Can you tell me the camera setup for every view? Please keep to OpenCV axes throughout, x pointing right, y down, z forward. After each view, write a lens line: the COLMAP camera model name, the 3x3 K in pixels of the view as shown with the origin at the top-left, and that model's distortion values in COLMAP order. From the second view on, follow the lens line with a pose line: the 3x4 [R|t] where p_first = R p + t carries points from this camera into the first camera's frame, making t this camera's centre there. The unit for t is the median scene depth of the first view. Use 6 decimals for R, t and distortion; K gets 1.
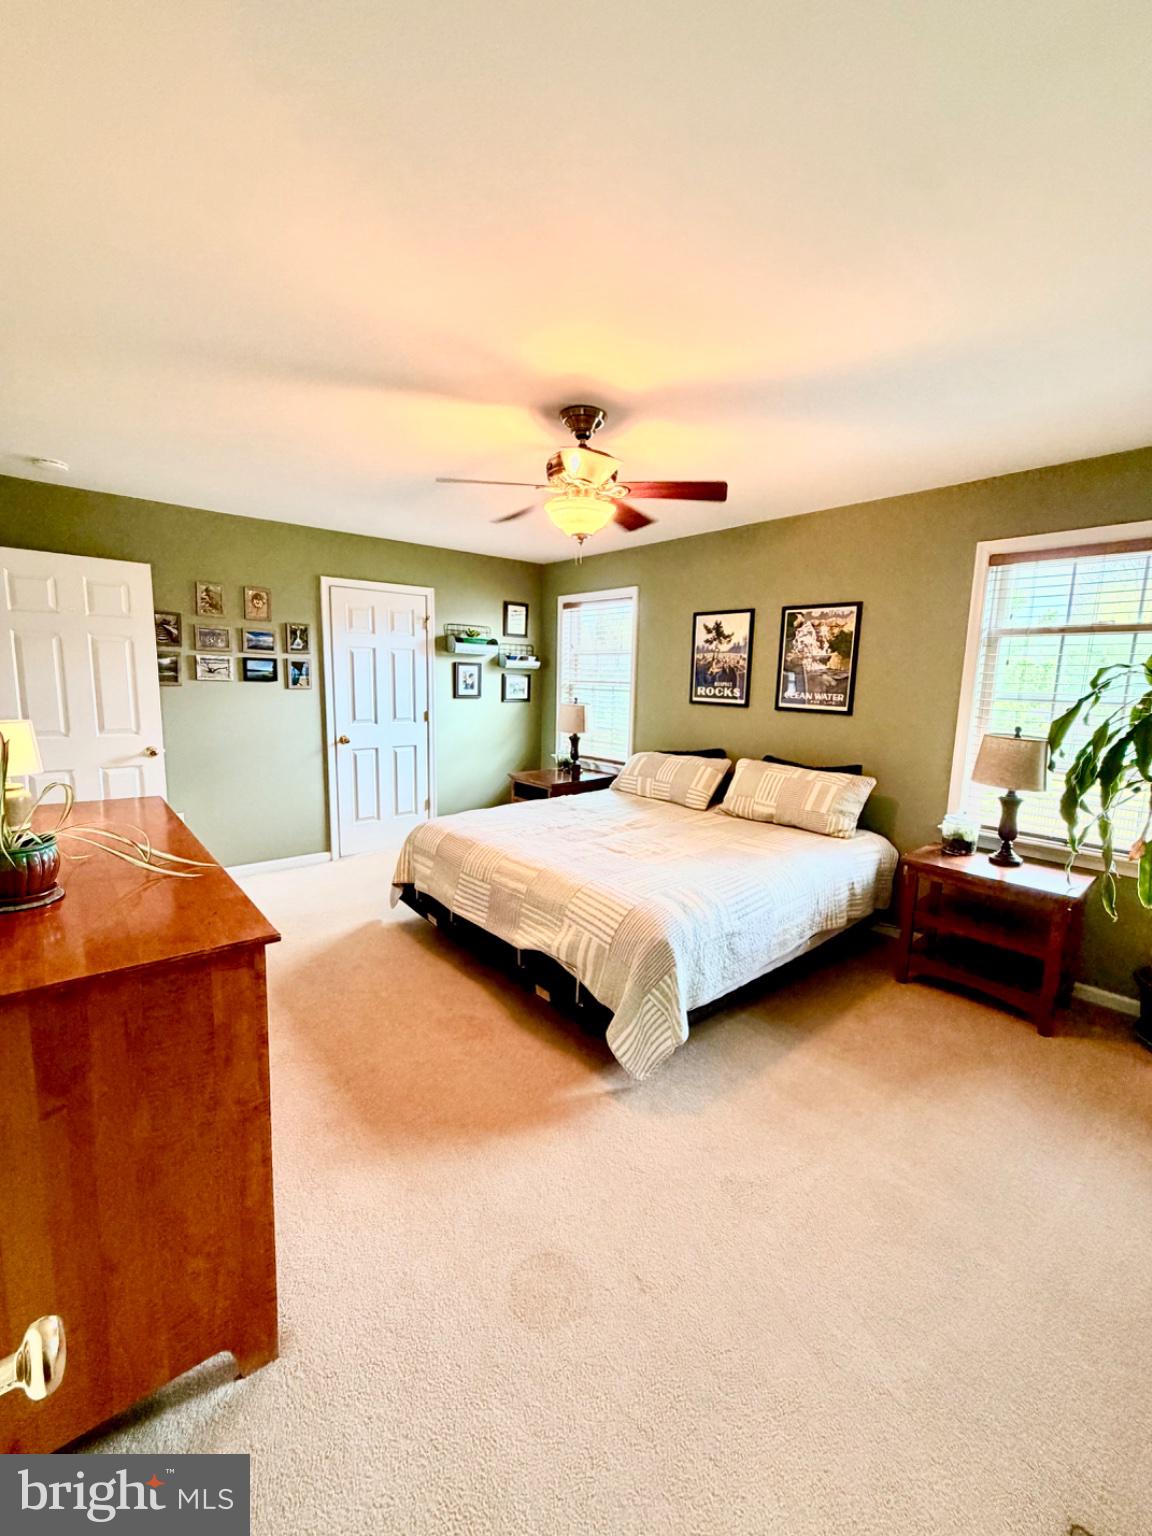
lens RADIAL K [[604.9, 0, 578.9], [0, 604.9, 763.1], [0, 0, 1]] dist [-0.003881, 0.000150]
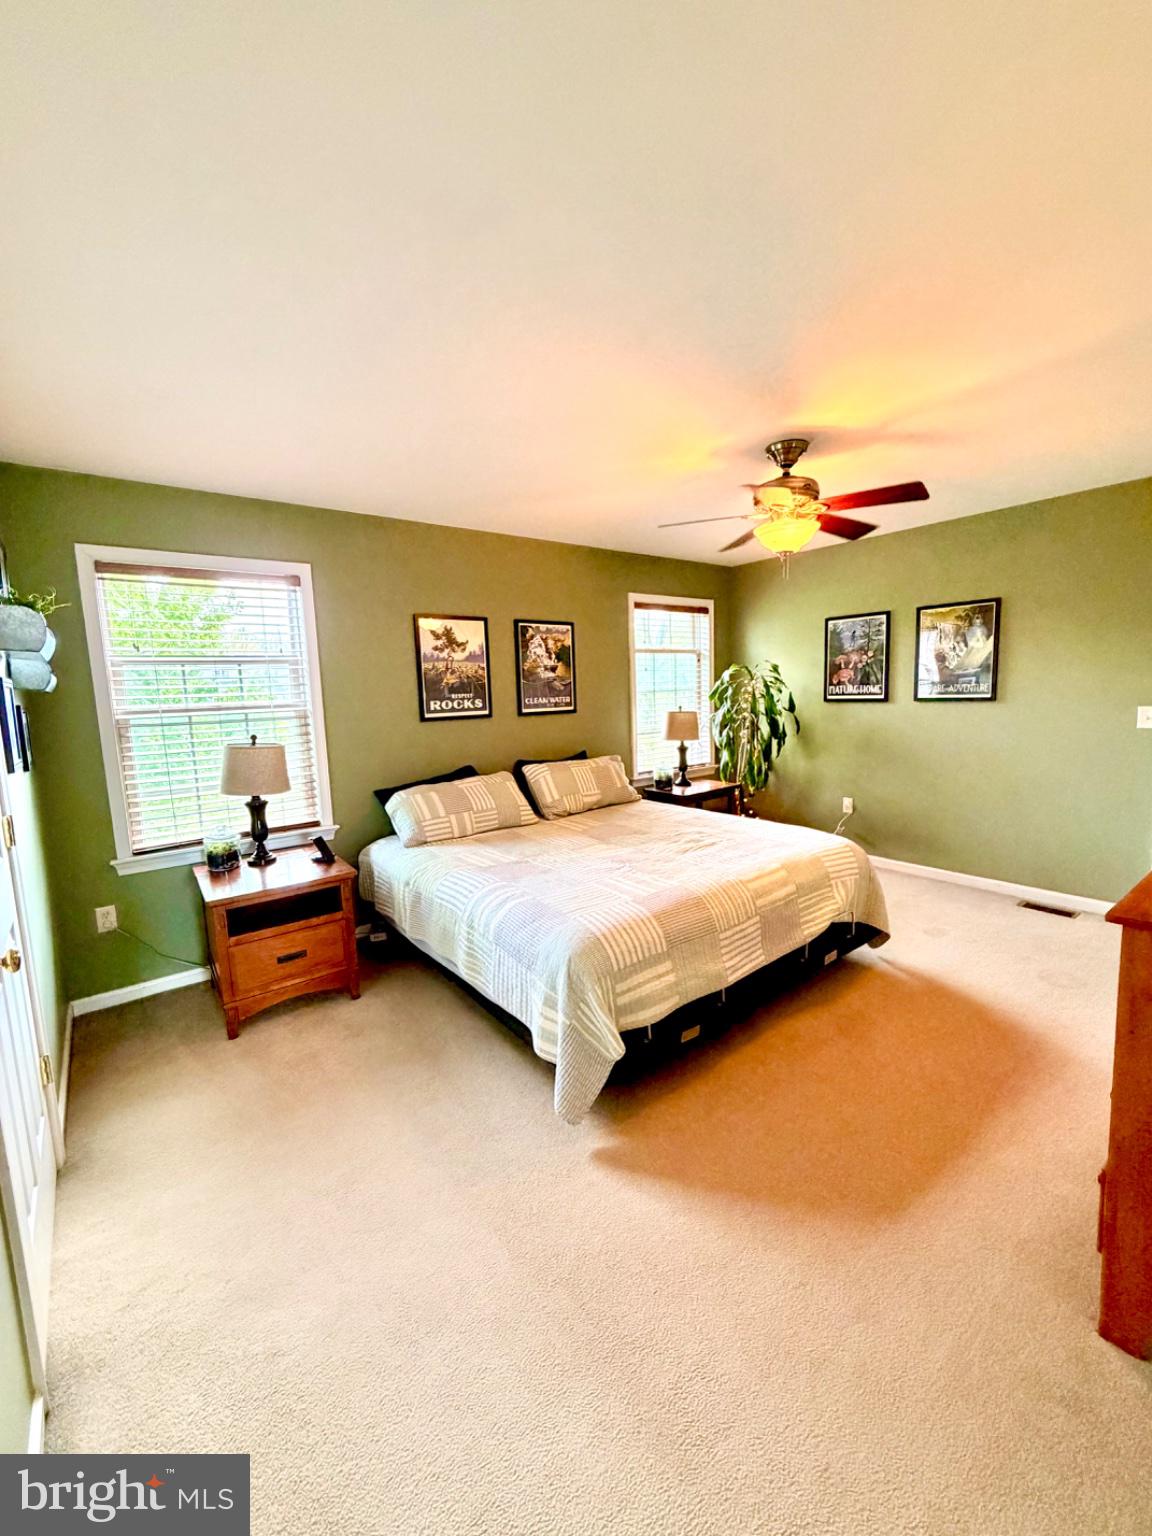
lens RADIAL K [[604.9, 0, 577.1], [0, 604.9, 764.8], [0, 0, 1]] dist [-0.003881, 0.000150]
pose [[0.060654, -0.154557, 0.986120, -0.750425], [0.178111, 0.973760, 0.141664, -0.141697], [-0.982139, 0.167047, 0.086591, 0.850891]]
